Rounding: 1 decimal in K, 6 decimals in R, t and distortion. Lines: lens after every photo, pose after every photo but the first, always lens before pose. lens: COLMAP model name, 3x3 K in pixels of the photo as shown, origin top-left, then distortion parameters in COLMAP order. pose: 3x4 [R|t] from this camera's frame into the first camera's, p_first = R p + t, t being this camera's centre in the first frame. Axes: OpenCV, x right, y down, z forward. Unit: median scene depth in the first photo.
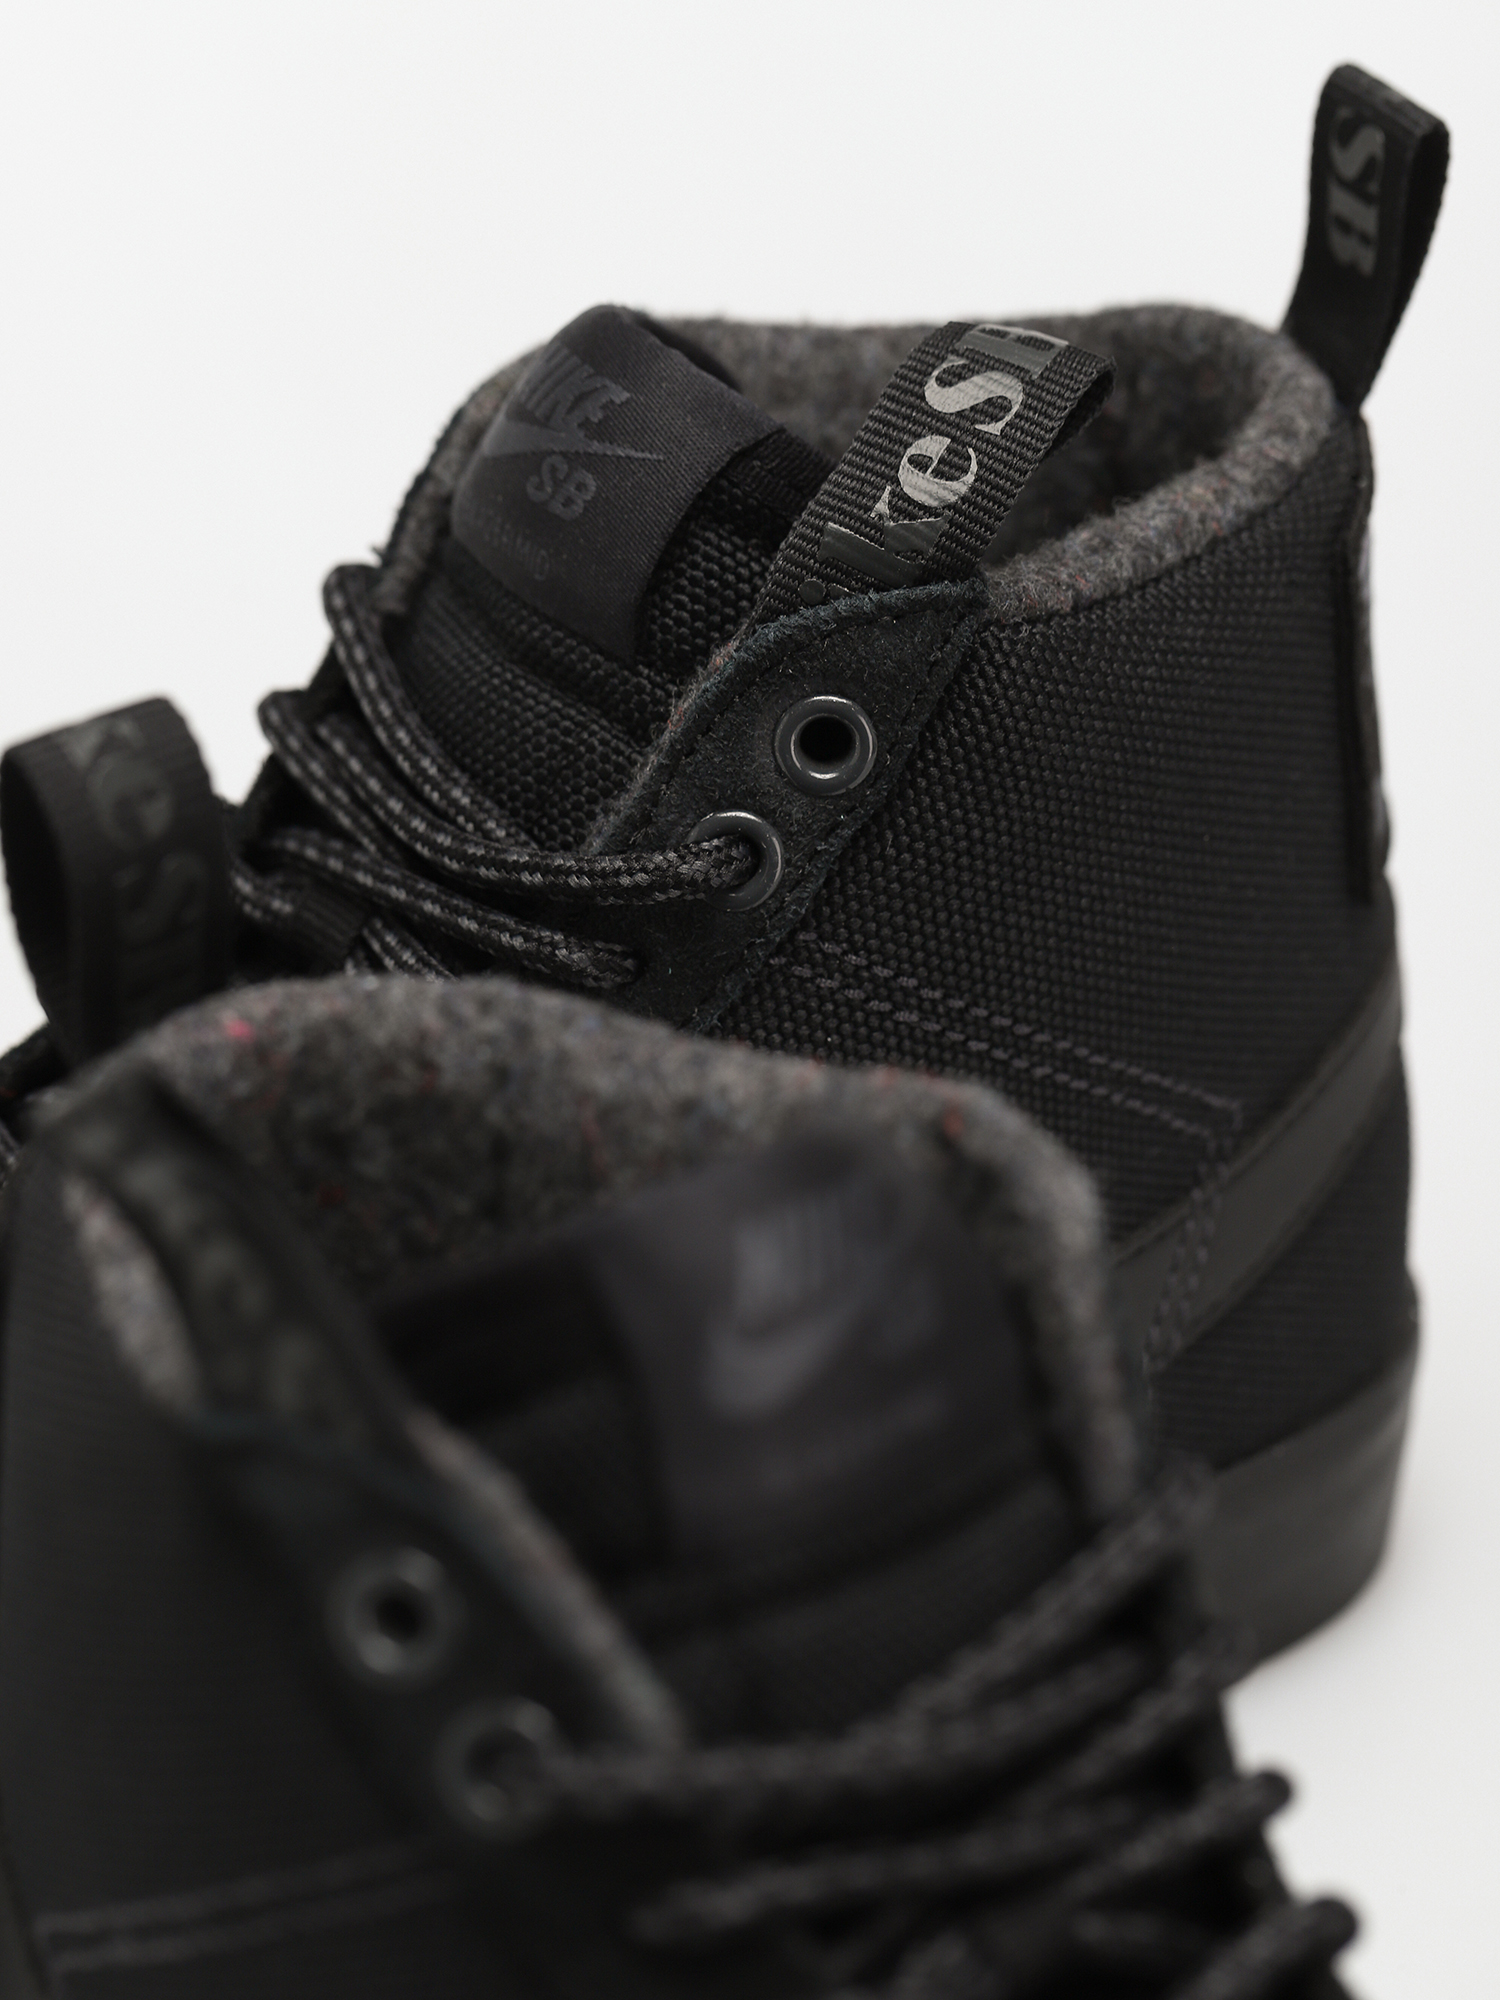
lens RADIAL K [[5806.5, 0, 749.4], [0, 5806.5, 1000.6], [0, 0, 1]] dist [-0.130000, 0.000000]
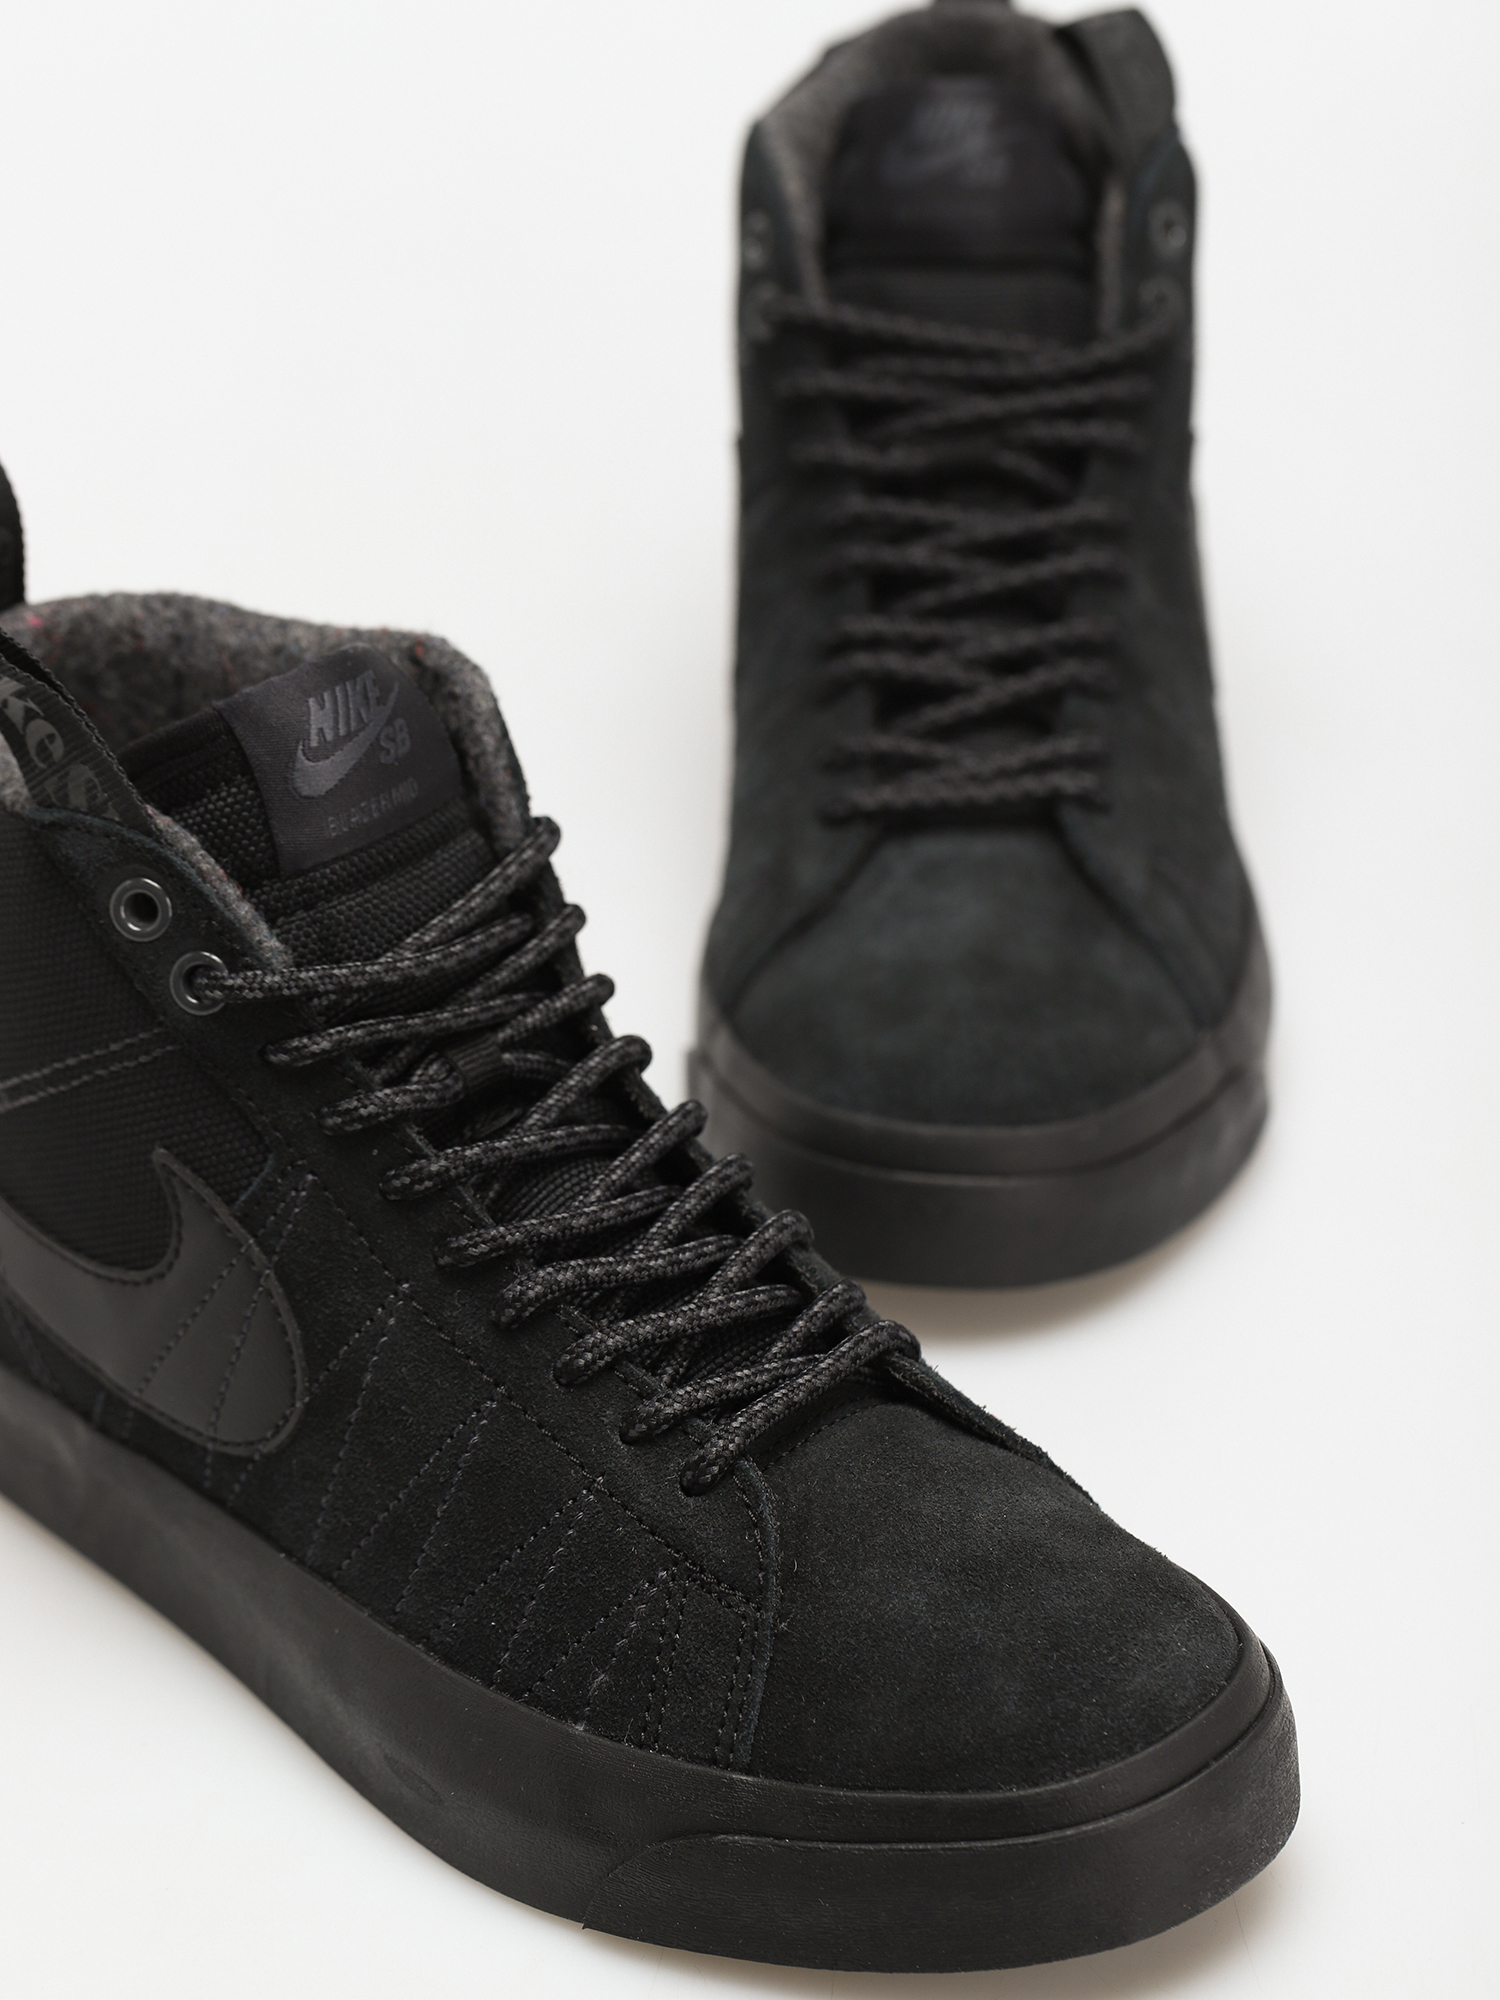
lens RADIAL K [[5806.5, 0, 750.8], [0, 5806.5, 1001.0], [0, 0, 1]] dist [-0.130000, 0.000000]
pose [[0.996645, -0.056256, 0.059455, 0.025133], [0.053352, 0.997356, 0.049343, 0.050022], [-0.062074, -0.046005, 0.997011, -0.929489]]
